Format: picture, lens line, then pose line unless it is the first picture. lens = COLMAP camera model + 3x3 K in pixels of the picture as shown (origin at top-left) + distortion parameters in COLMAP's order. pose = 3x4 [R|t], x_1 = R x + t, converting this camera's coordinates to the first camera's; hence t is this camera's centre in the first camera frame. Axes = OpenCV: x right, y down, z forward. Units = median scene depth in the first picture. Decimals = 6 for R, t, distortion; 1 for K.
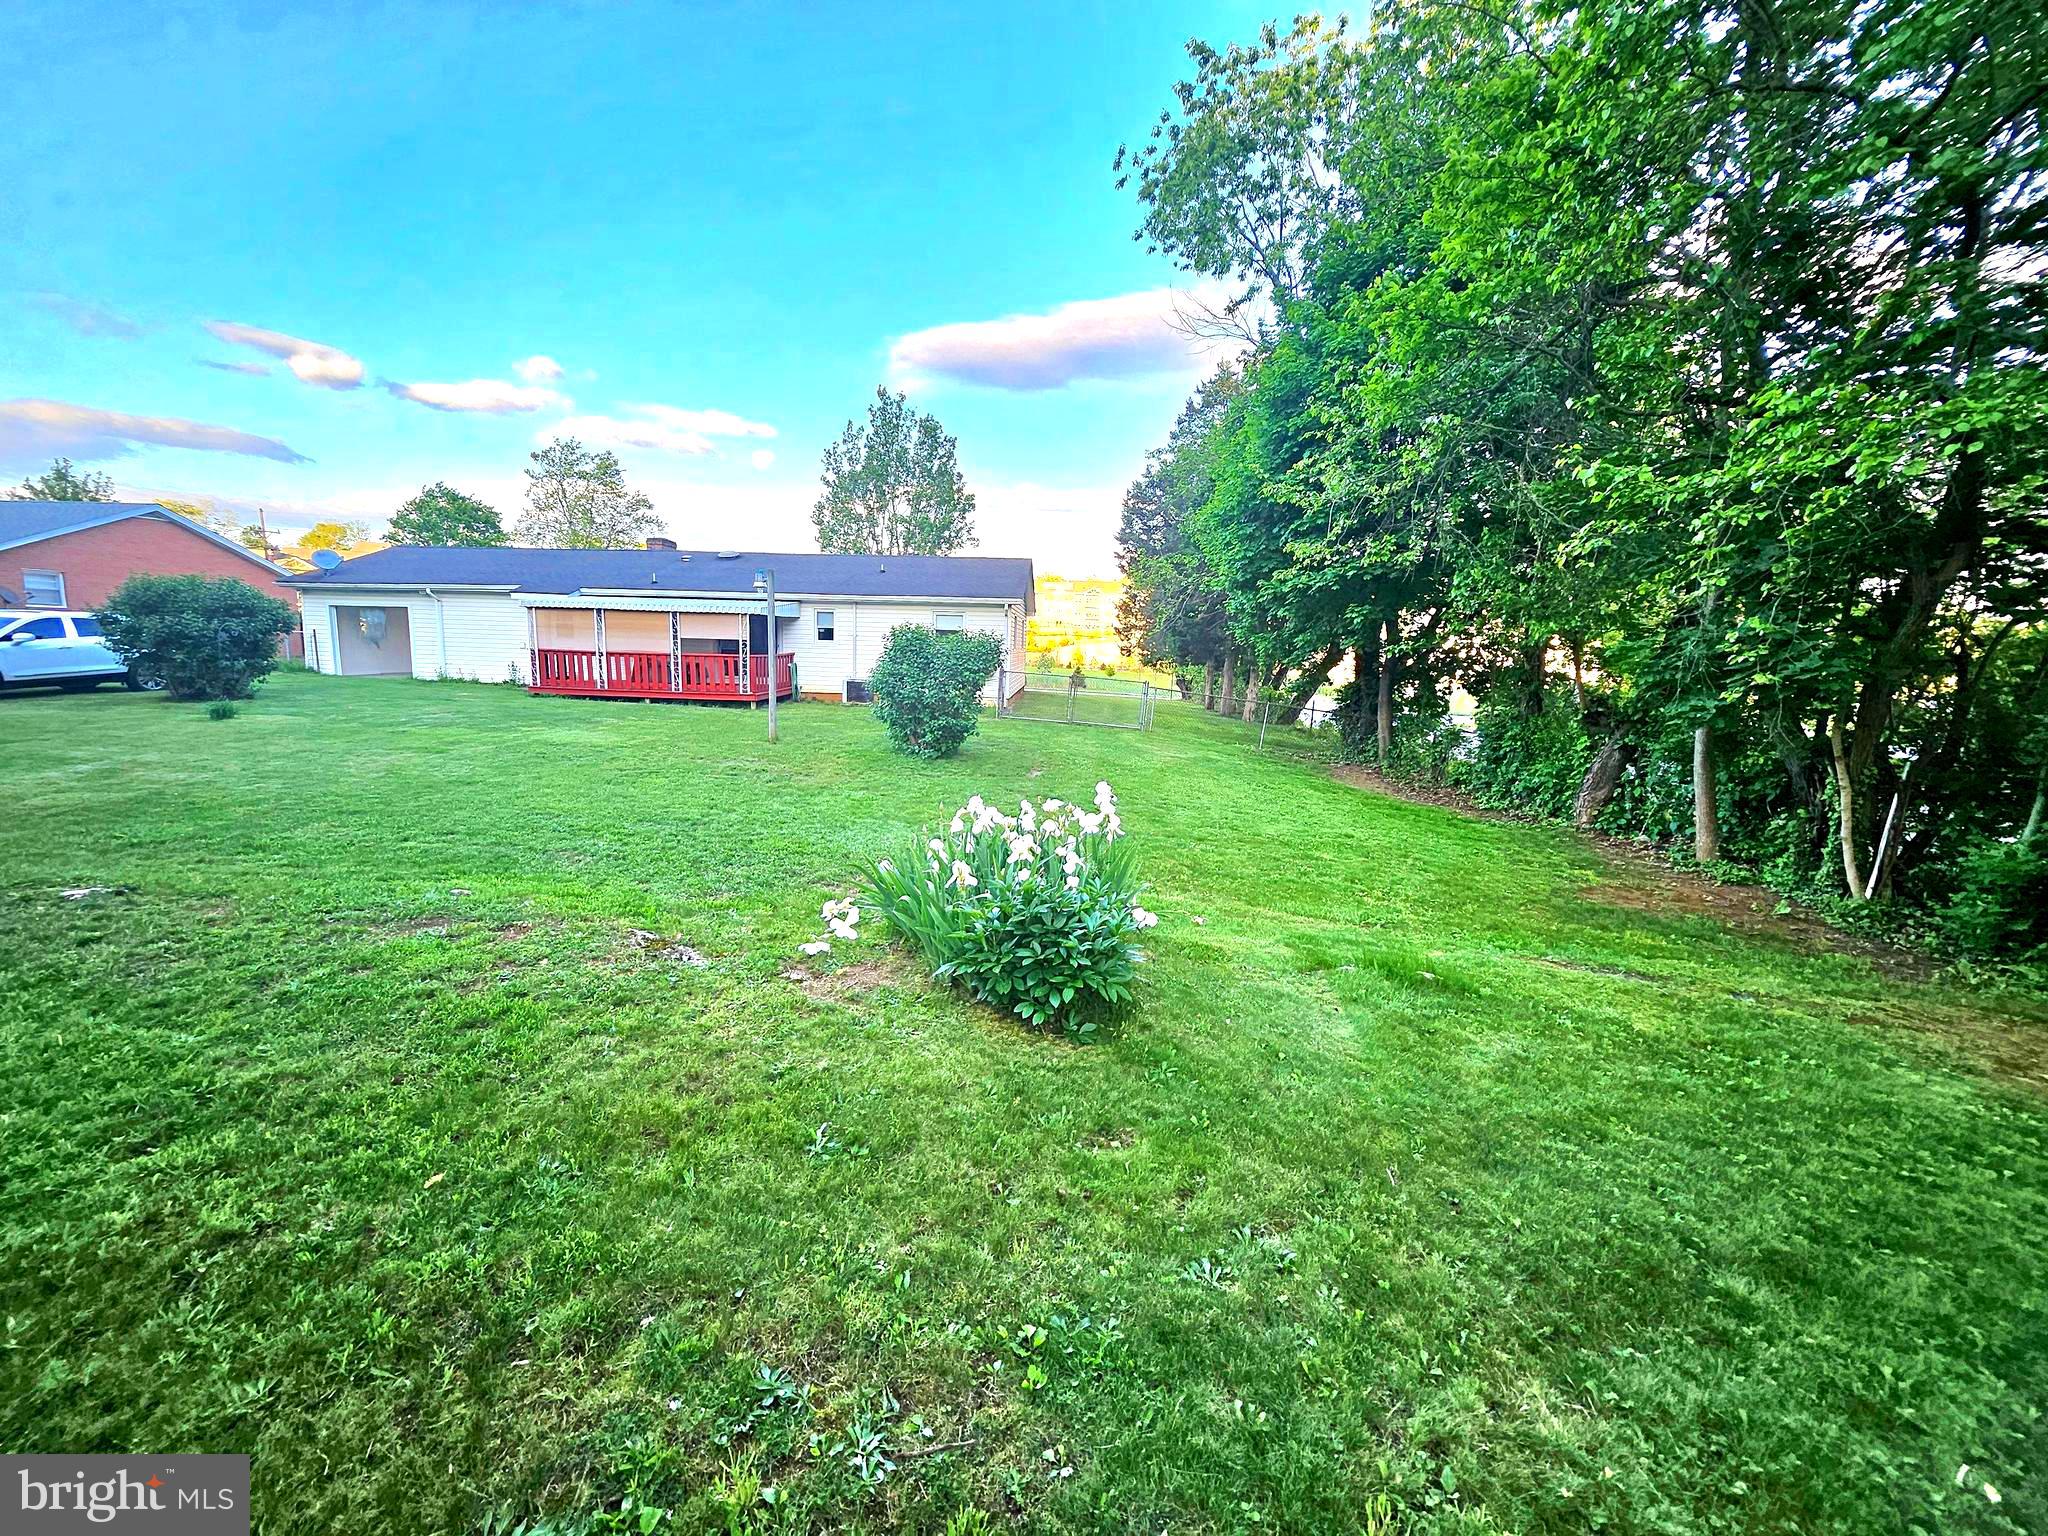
lens RADIAL K [[800.6, 0, 1003.5], [0, 800.6, 766.1], [0, 0, 1]] dist [0.001946, -0.000335]
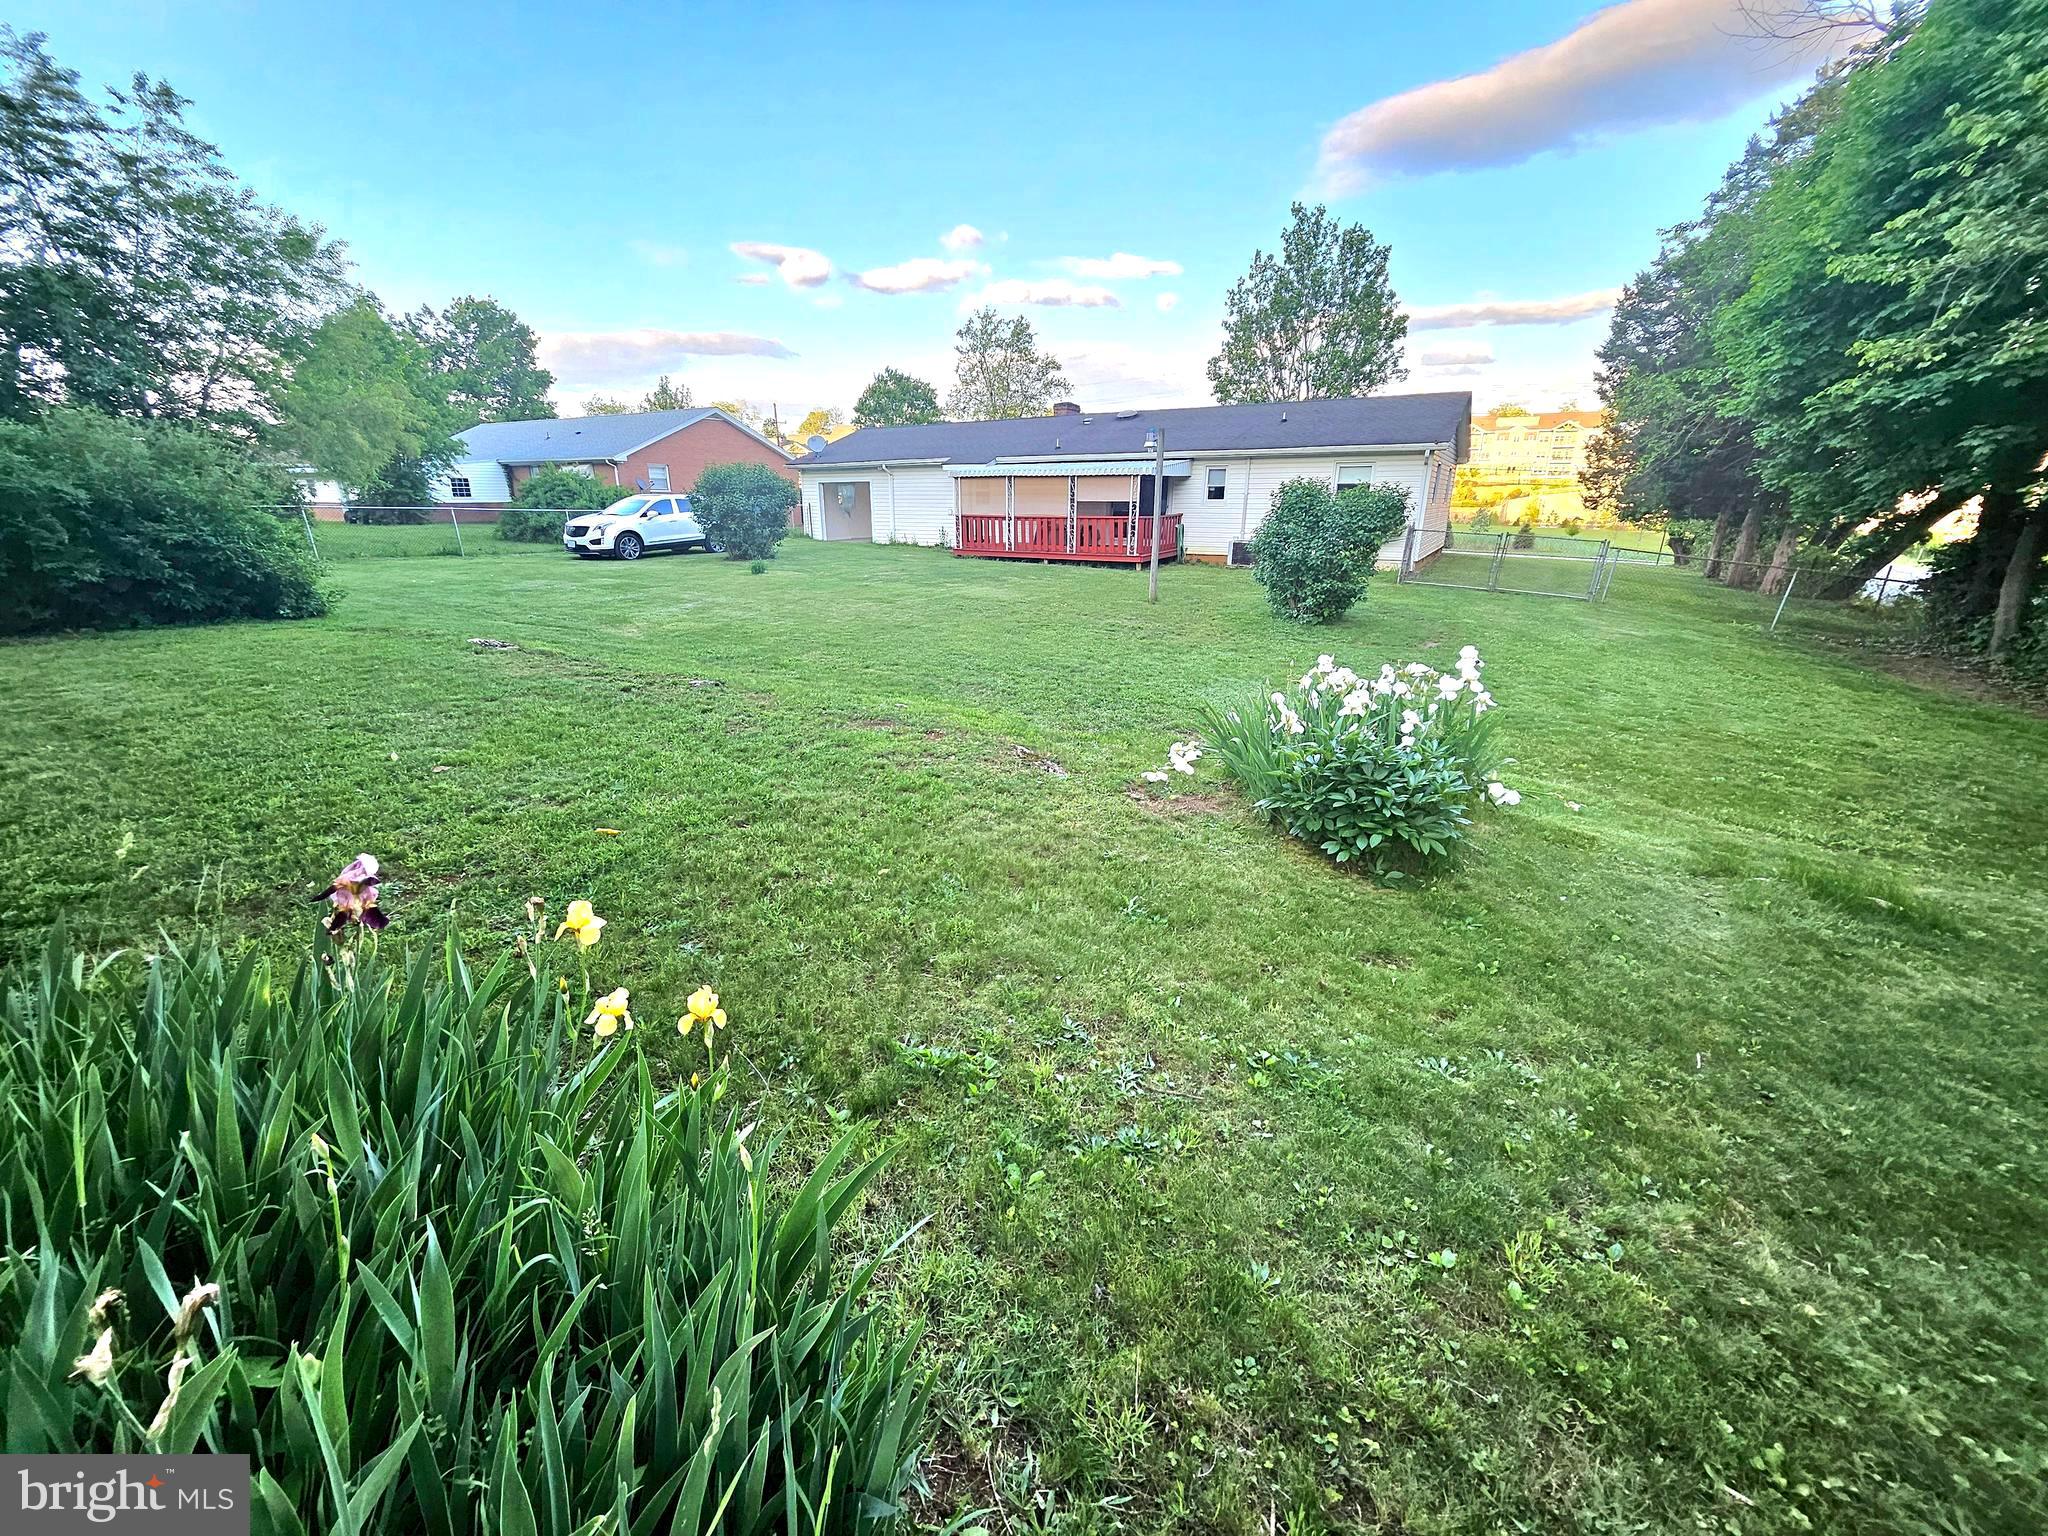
lens RADIAL K [[800.6, 0, 1003.5], [0, 800.6, 766.1], [0, 0, 1]] dist [0.001946, -0.000335]
pose [[0.889513, 0.117160, -0.441634, 0.026924], [-0.043275, 0.983824, 0.173835, 0.007135], [0.454856, -0.135517, 0.880194, -0.039666]]
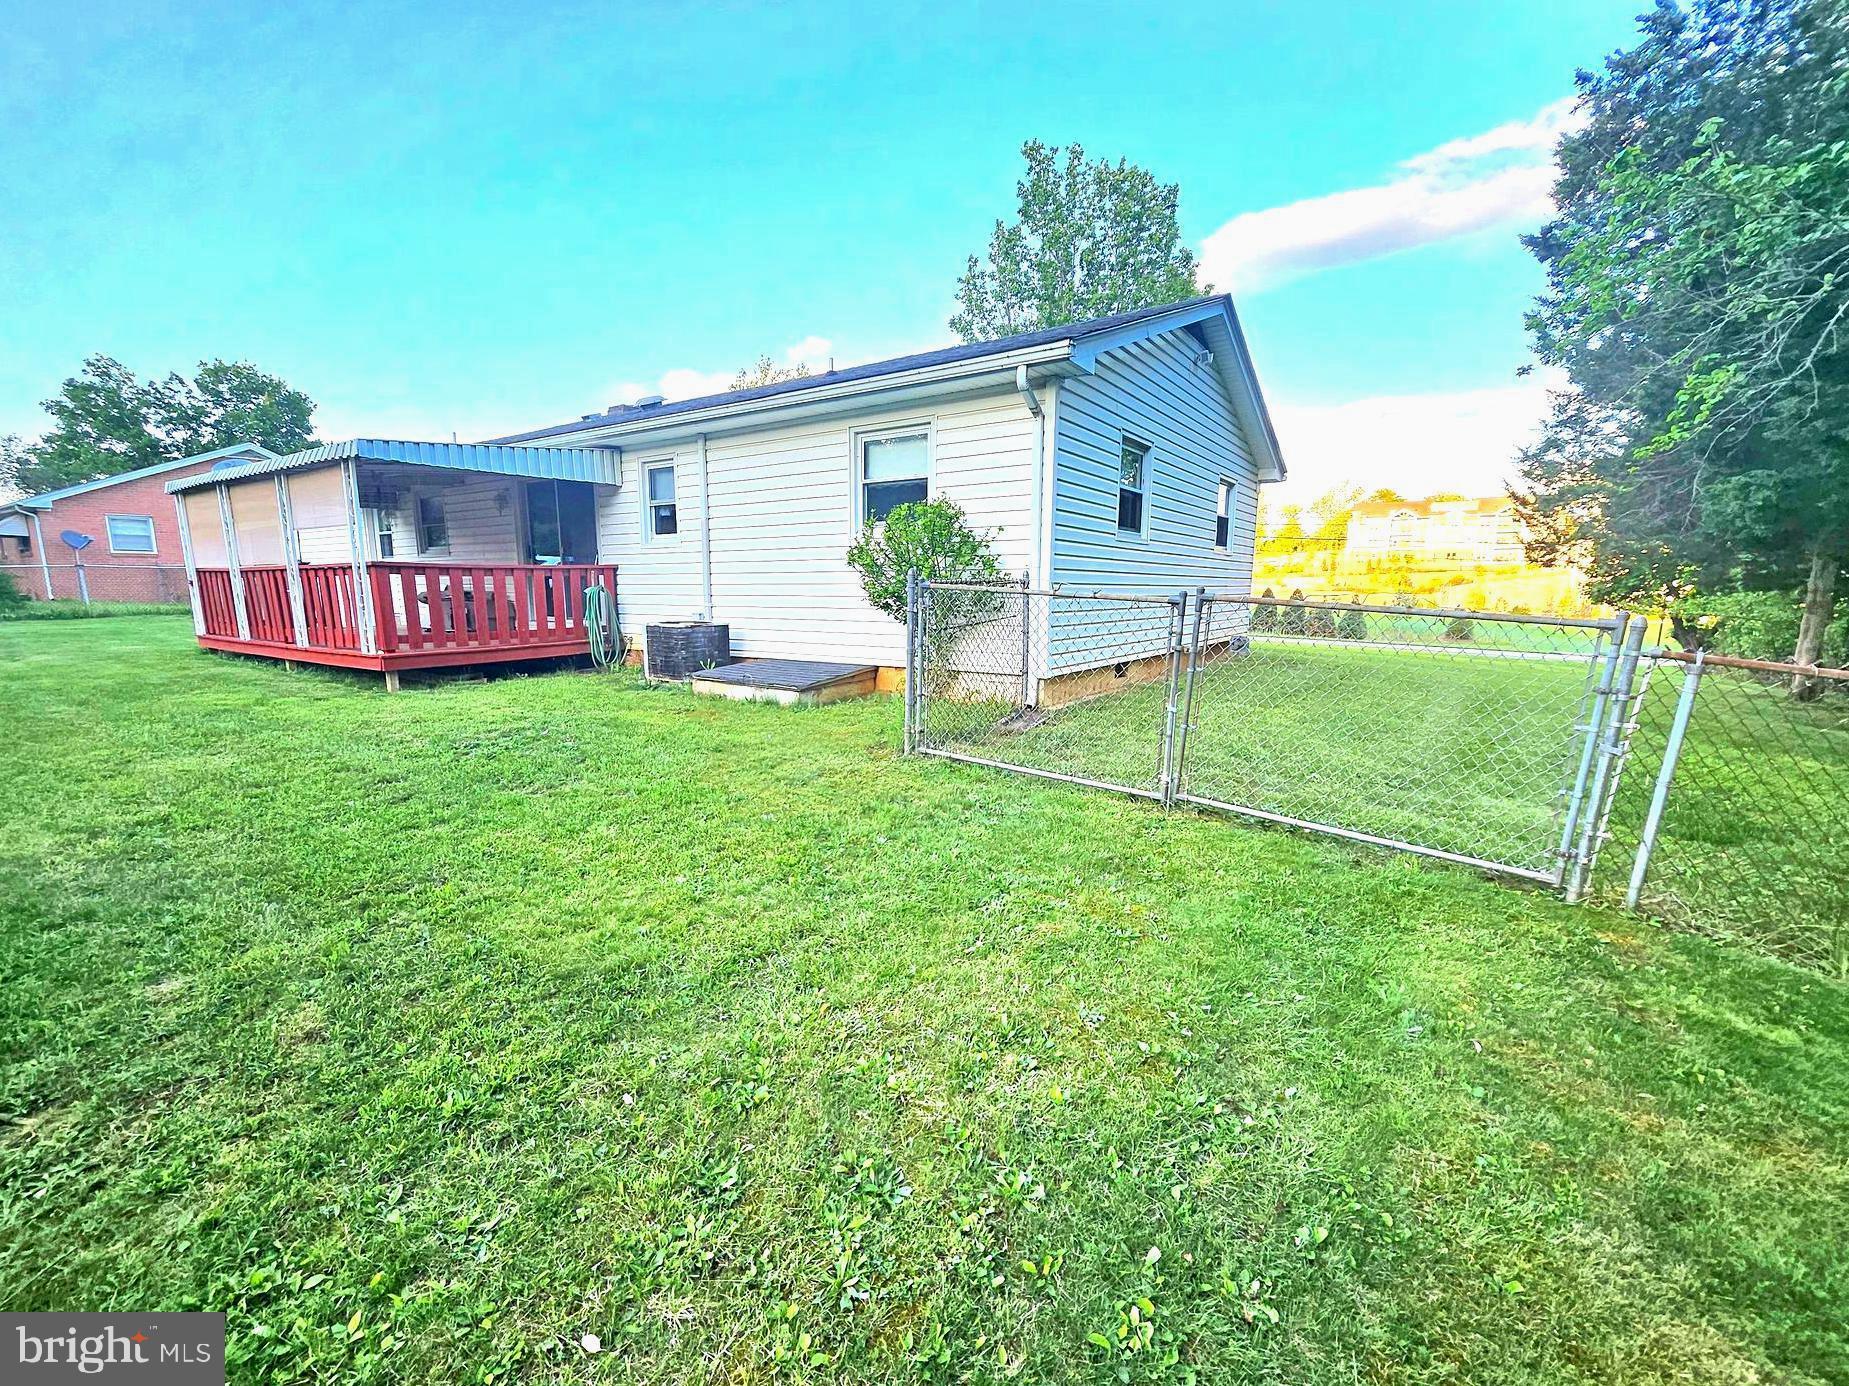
lens RADIAL K [[824.3, 0, 863.2], [0, 824.3, 727.6], [0, 0, 1]] dist [0.001001, -0.000083]
pose [[0.851594, 0.061498, -0.520582, 0.166583], [-0.056425, 0.998078, 0.025604, -0.094036], [0.521156, 0.007569, 0.853428, 0.933294]]
